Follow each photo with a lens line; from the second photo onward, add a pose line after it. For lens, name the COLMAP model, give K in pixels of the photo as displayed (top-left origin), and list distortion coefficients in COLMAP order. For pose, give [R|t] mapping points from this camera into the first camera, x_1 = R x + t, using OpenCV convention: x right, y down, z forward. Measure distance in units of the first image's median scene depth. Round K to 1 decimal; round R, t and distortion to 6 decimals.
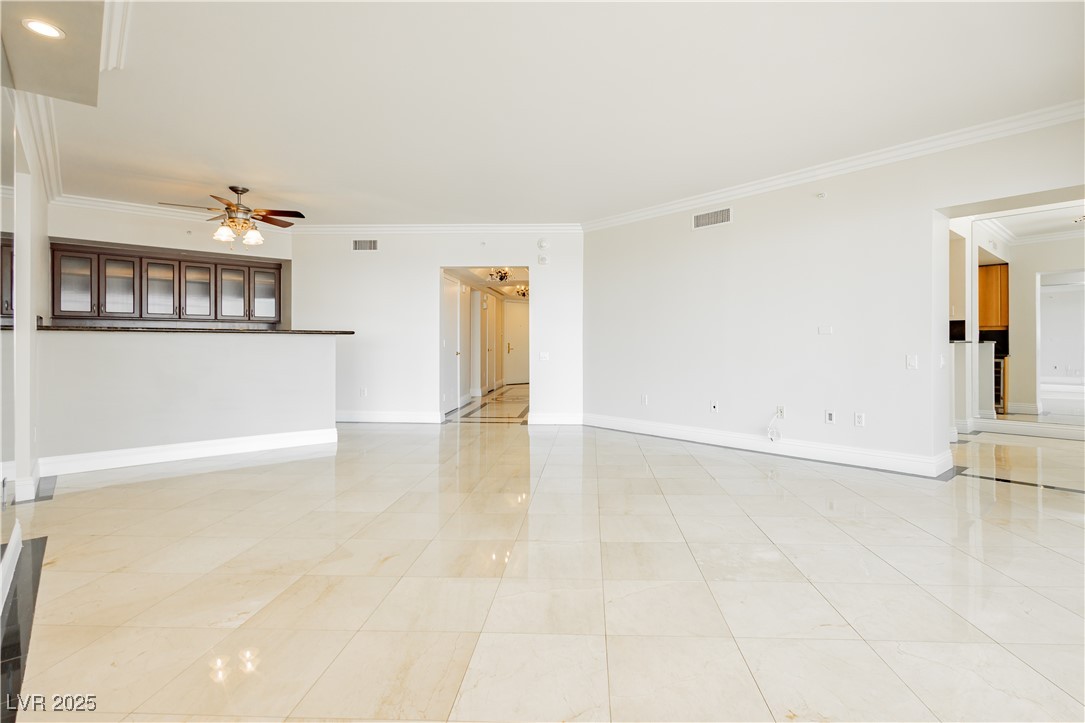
lens RADIAL K [[528.5, 0, 567.1], [0, 528.5, 343.4], [0, 0, 1]] dist [0.003280, -0.000081]
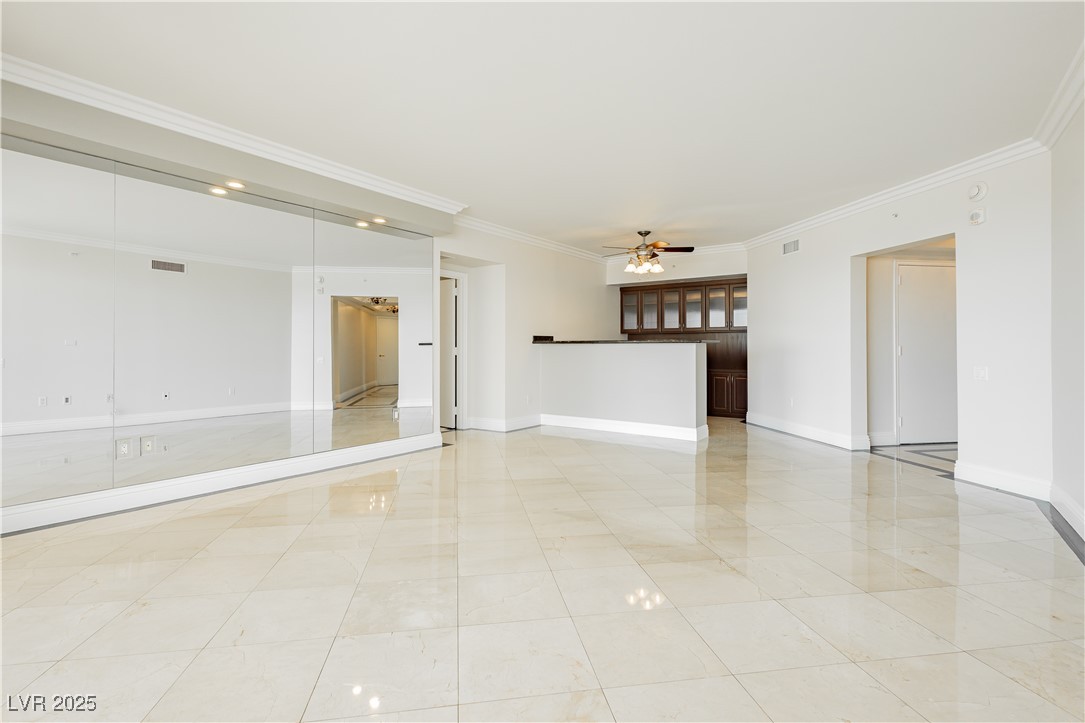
lens RADIAL K [[520.6, 0, 544.1], [0, 520.6, 341.1], [0, 0, 1]] dist [-0.001254, -0.000285]
pose [[0.223350, -0.014954, -0.974624, 0.445482], [-0.003523, 0.999863, -0.016149, -0.000721], [0.974732, 0.007041, 0.223267, 0.378607]]
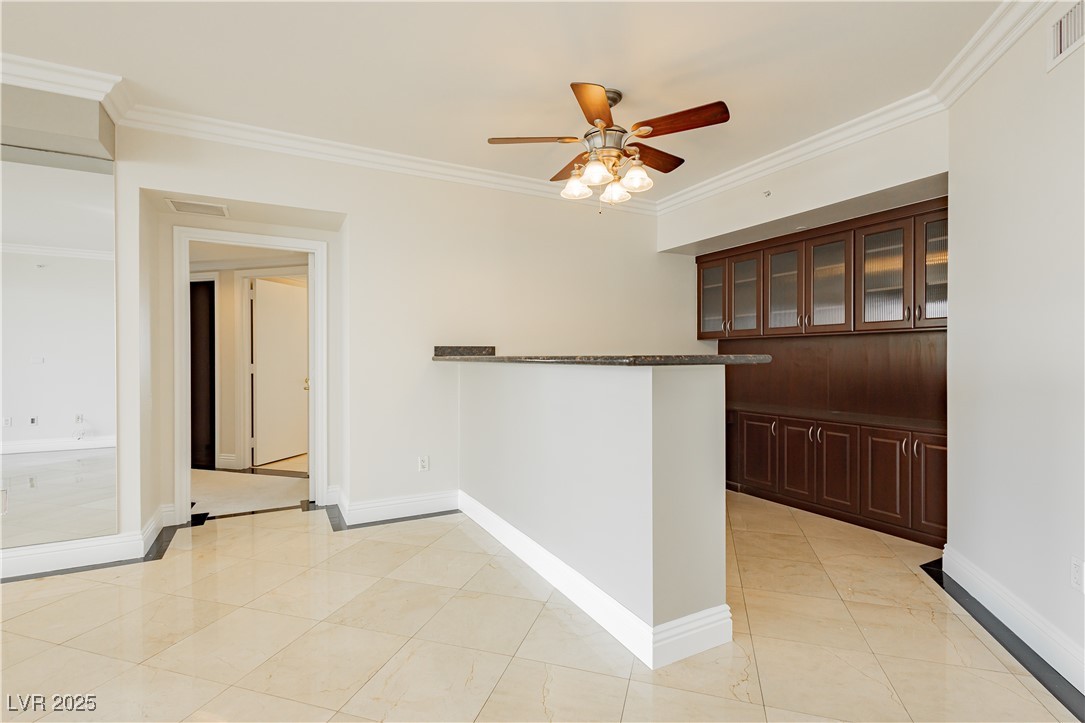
lens RADIAL K [[502.2, 0, 558.2], [0, 502.2, 362.6], [0, 0, 1]] dist [0.023984, 0.000198]
pose [[-0.238996, 0.010452, -0.970964, -0.075932], [-0.002902, 0.999930, 0.011478, -0.018152], [0.971016, 0.005561, -0.238949, 0.851222]]
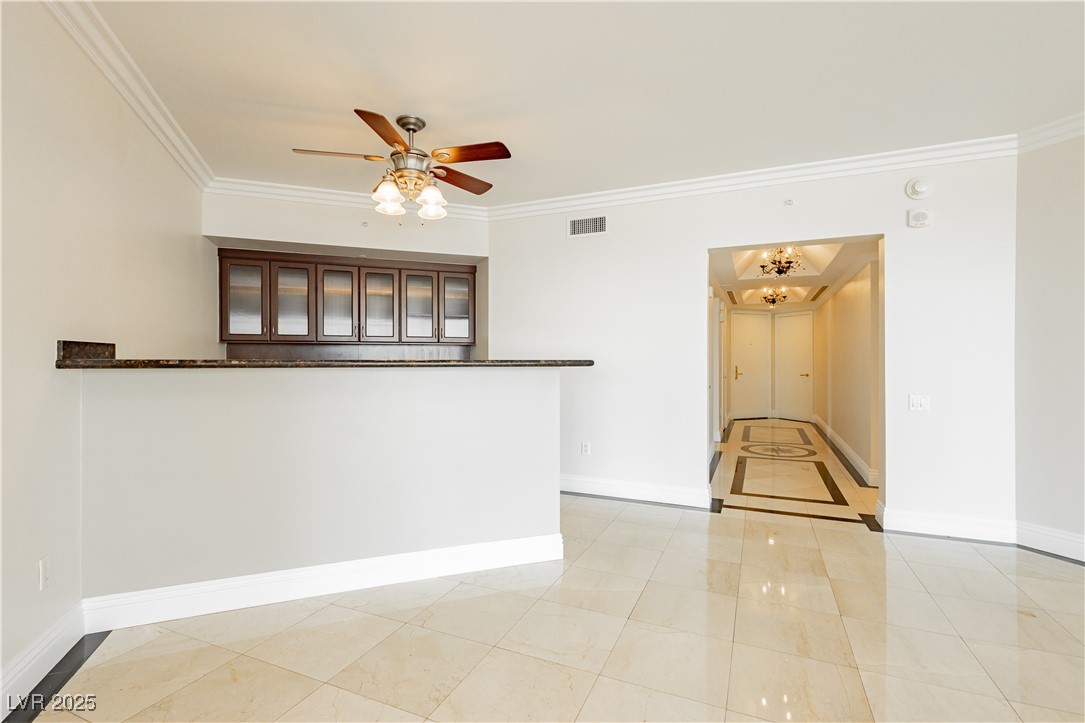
lens RADIAL K [[498.0, 0, 542.5], [0, 498.0, 361.5], [0, 0, 1]] dist [-0.000017, -0.000508]
pose [[0.933137, -0.000965, -0.359521, -0.220757], [0.001552, 0.999998, 0.001343, -0.018220], [0.359519, -0.001811, 0.933136, 0.416899]]
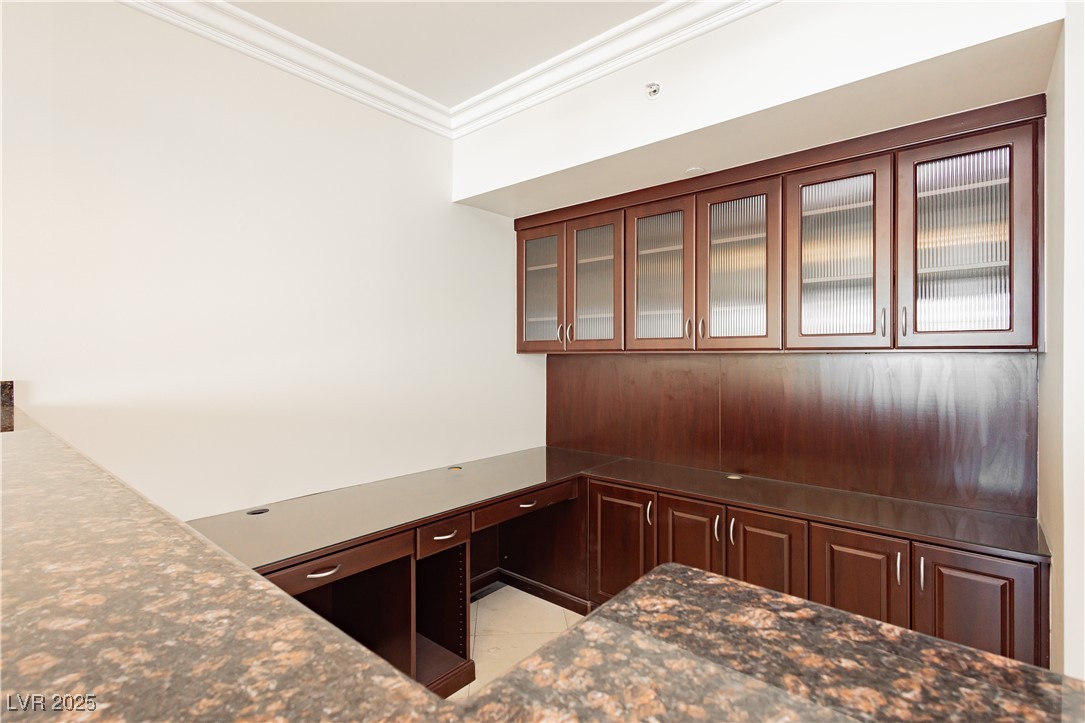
lens RADIAL K [[498.0, 0, 542.5], [0, 498.0, 361.5], [0, 0, 1]] dist [-0.000017, -0.000508]
pose [[0.114105, 0.010412, -0.993414, -0.387977], [-0.008784, 0.999917, 0.009471, -0.040579], [0.993430, 0.007645, 0.114187, 0.844052]]
